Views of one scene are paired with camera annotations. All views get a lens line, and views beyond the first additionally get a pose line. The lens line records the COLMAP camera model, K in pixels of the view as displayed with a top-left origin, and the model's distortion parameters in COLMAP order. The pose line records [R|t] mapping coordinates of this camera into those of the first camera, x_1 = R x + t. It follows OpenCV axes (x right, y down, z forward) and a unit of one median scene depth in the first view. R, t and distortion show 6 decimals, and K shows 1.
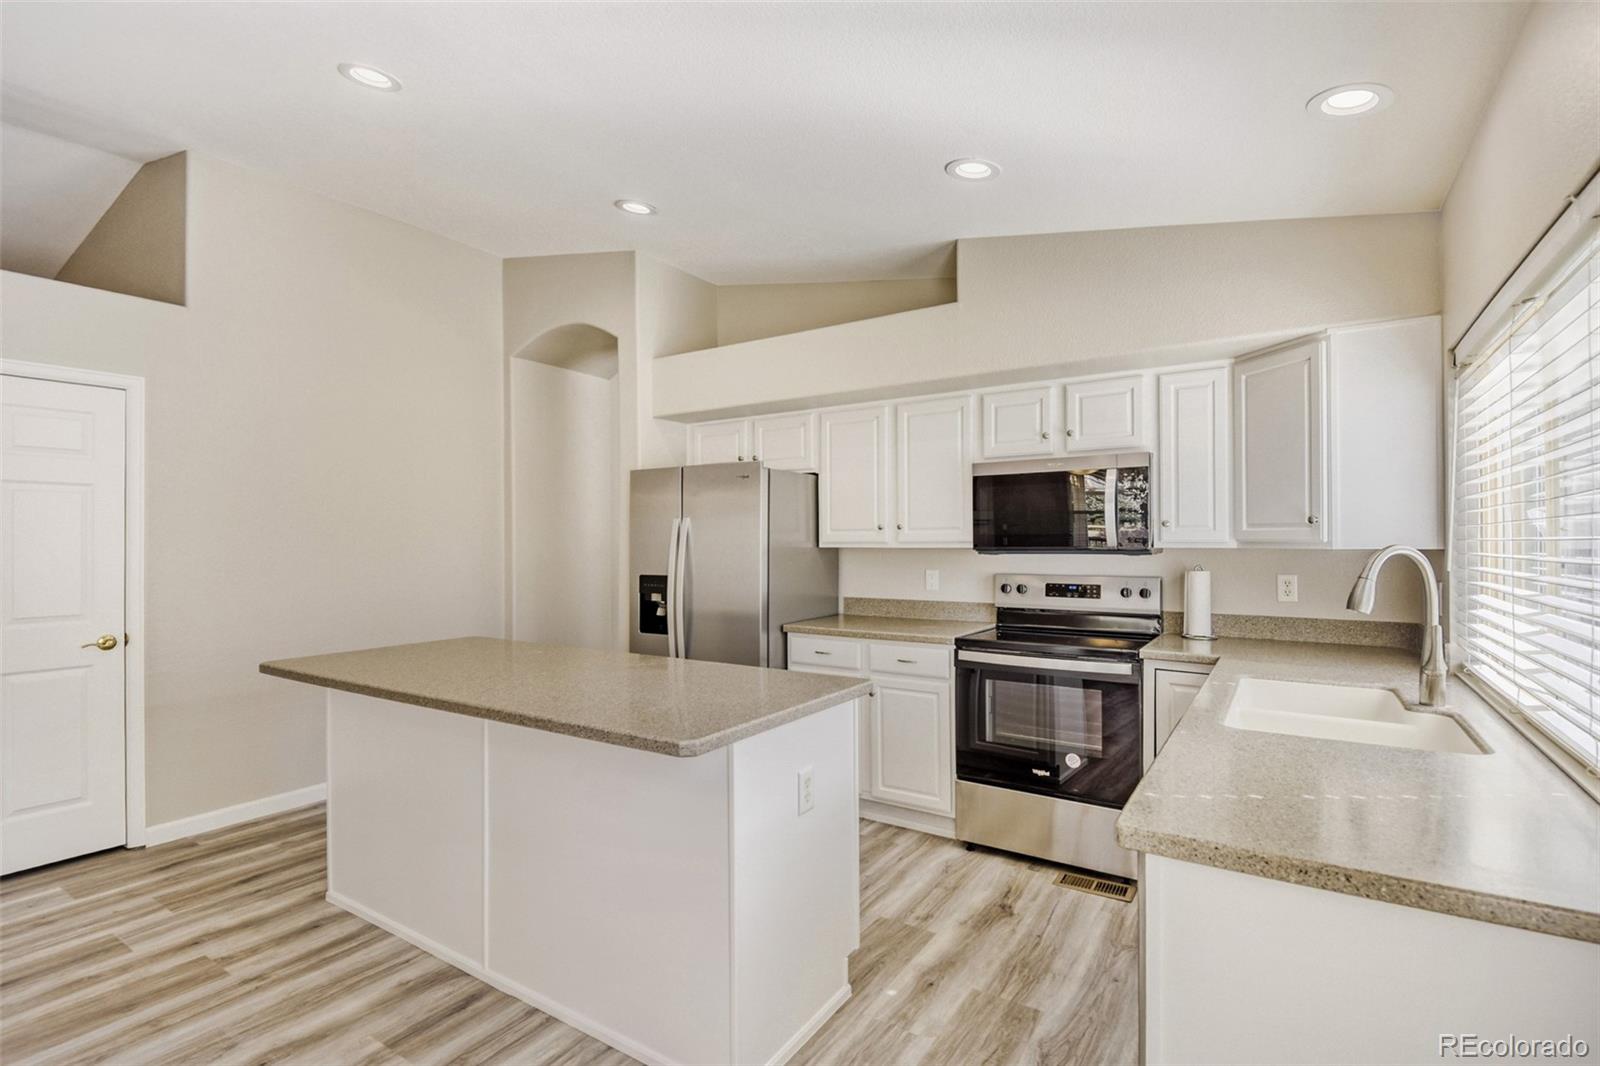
lens RADIAL K [[766.6, 0, 802.6], [0, 766.6, 525.1], [0, 0, 1]] dist [0.029190, -0.017666]
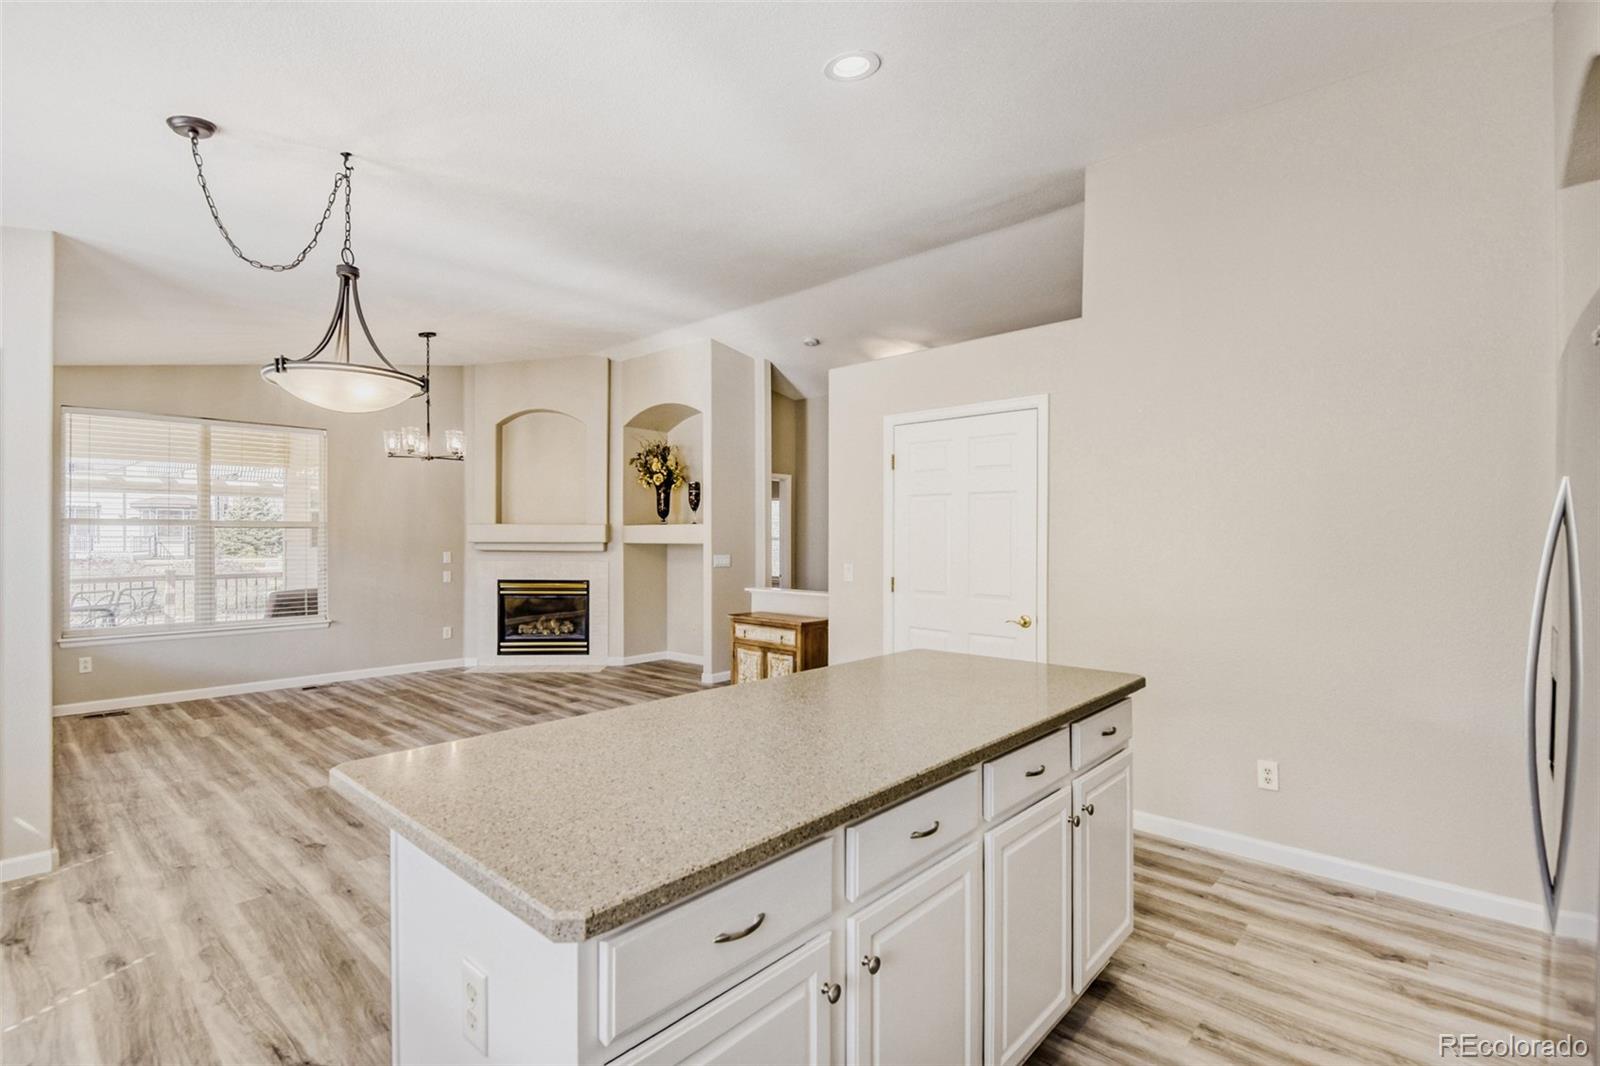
lens RADIAL K [[759.2, 0, 792.8], [0, 759.2, 545.3], [0, 0, 1]] dist [0.048921, -0.029217]
pose [[-0.176540, 0.013755, -0.984197, 0.350643], [0.014107, 0.999835, 0.011443, 0.013808], [0.984192, -0.011864, -0.176705, 0.893206]]
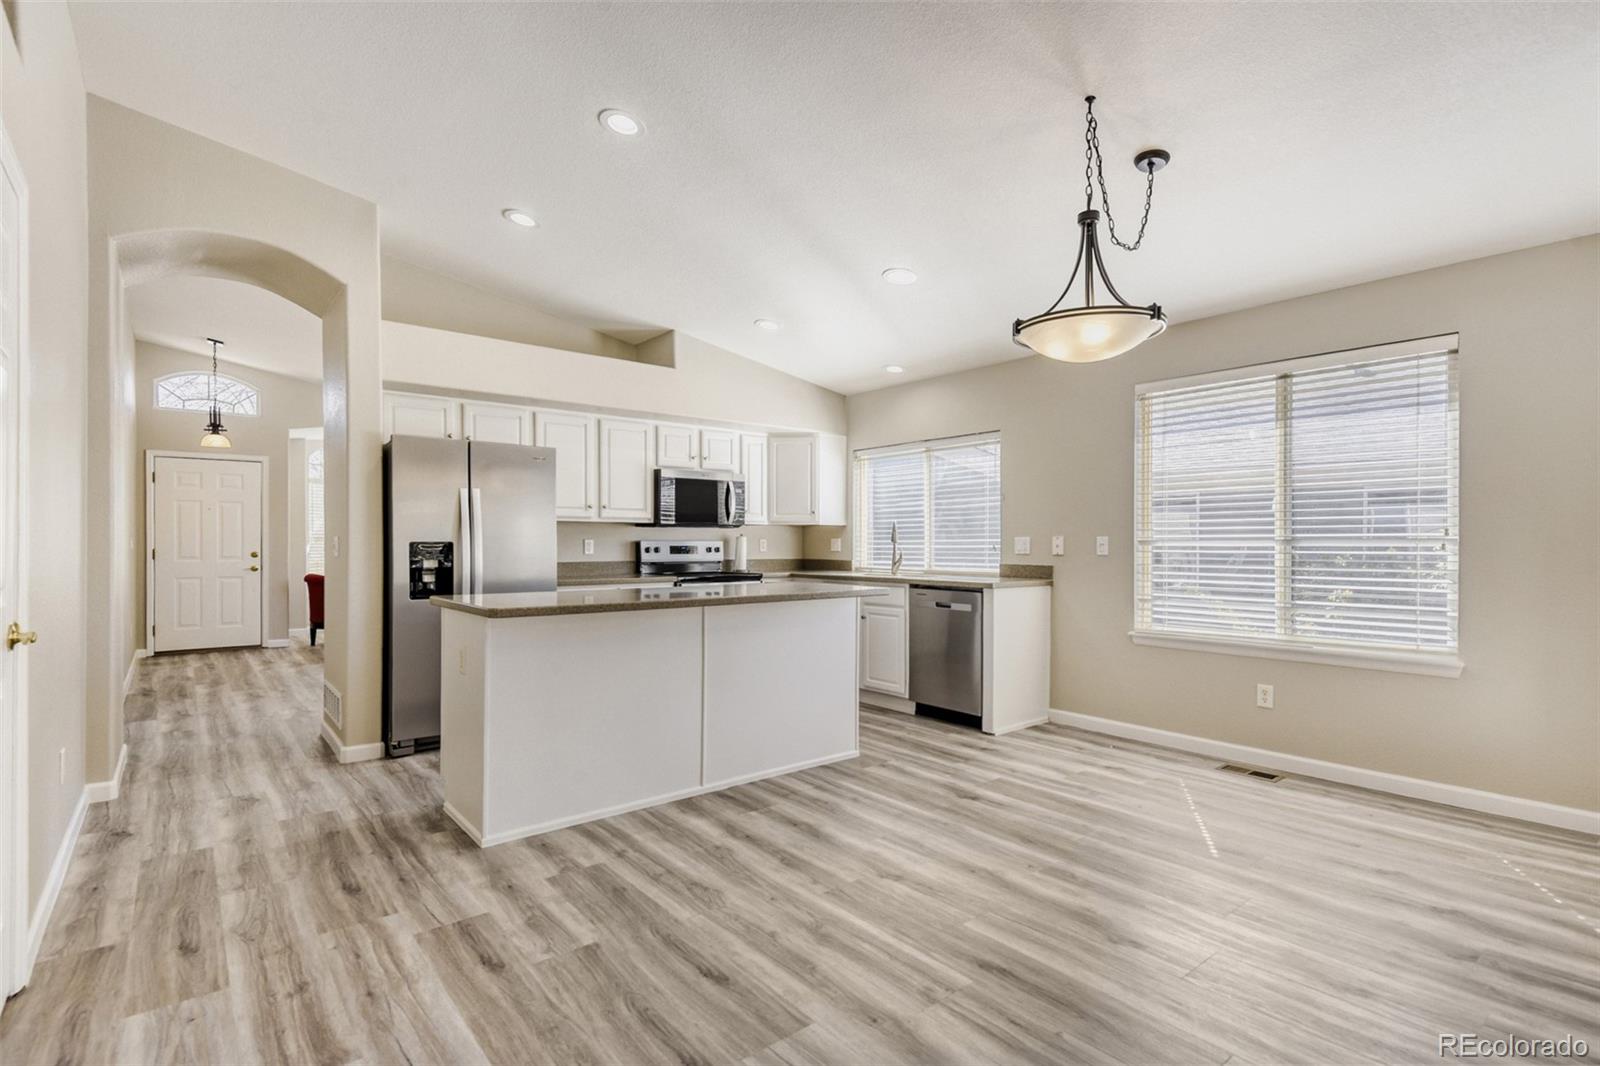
lens RADIAL K [[746.1, 0, 812.0], [0, 746.1, 540.7], [0, 0, 1]] dist [0.058721, -0.036734]
pose [[0.291722, 0.008576, 0.956465, -1.311114], [-0.017711, 0.999837, -0.003563, 0.075790], [-0.956339, -0.015900, 0.291826, 0.289963]]
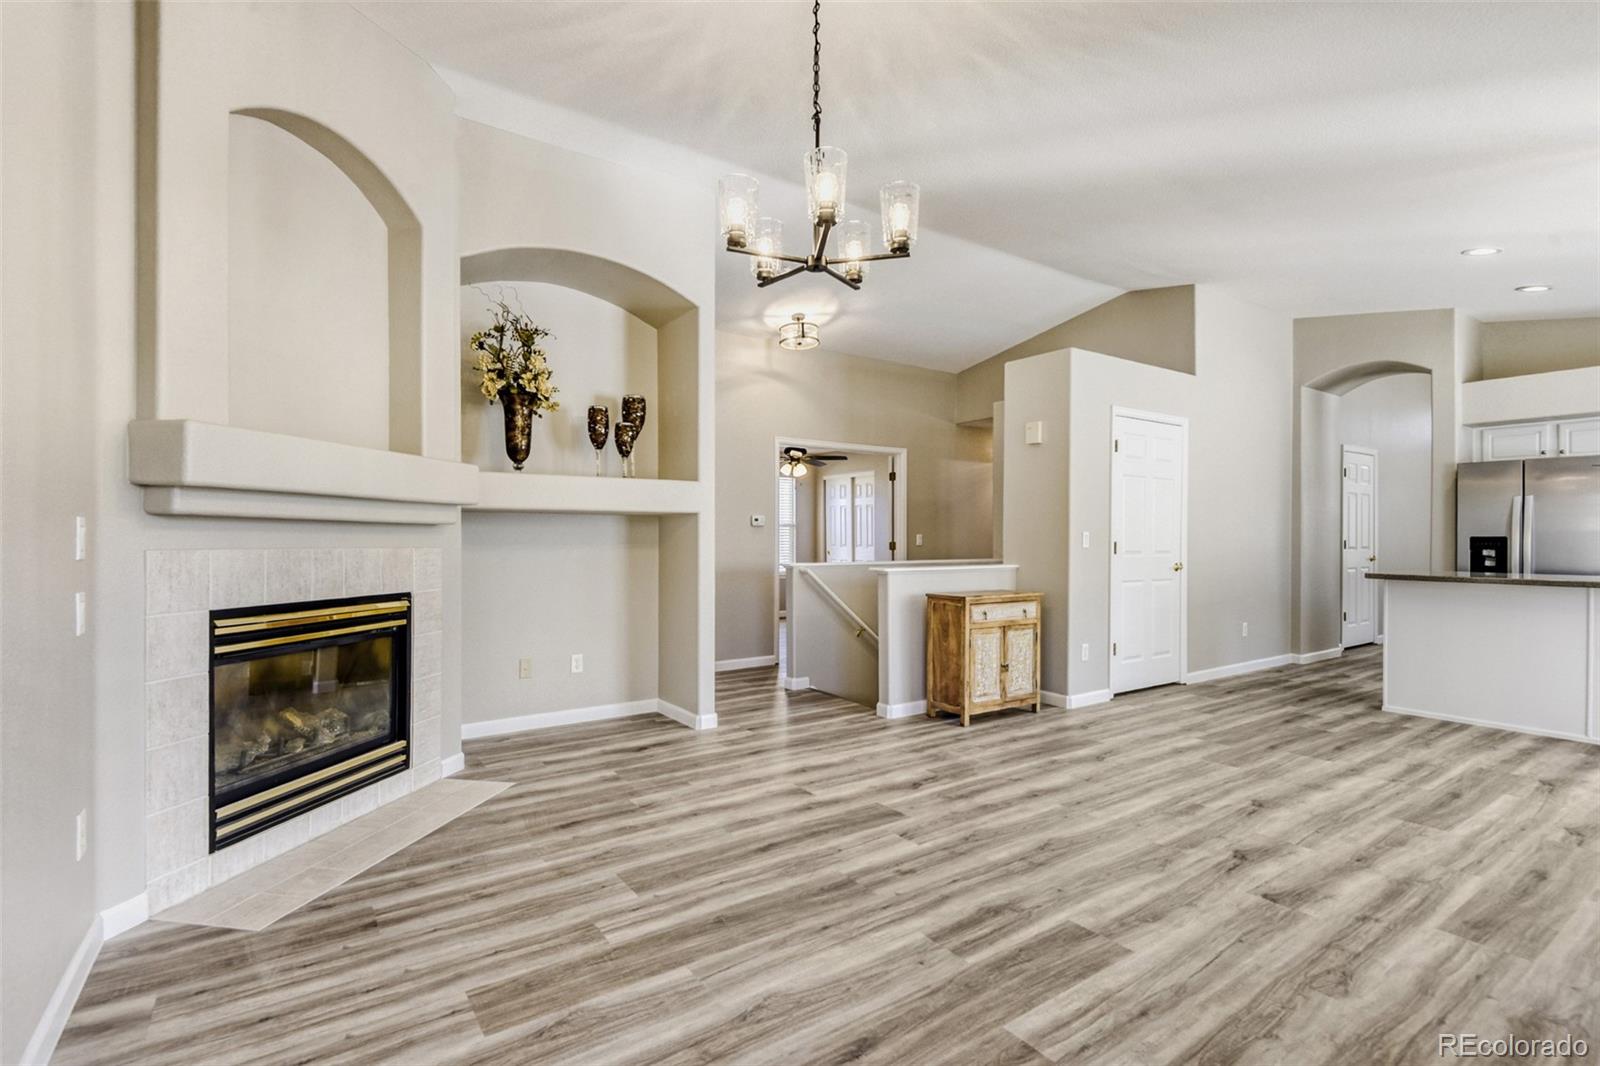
lens RADIAL K [[748.4, 0, 812.5], [0, 748.4, 545.0], [0, 0, 1]] dist [0.027767, -0.015803]
pose [[0.929567, 0.007344, -0.368580, -1.092246], [0.001963, 0.999689, 0.024869, 0.057501], [0.368648, -0.023841, 0.929263, -0.990994]]
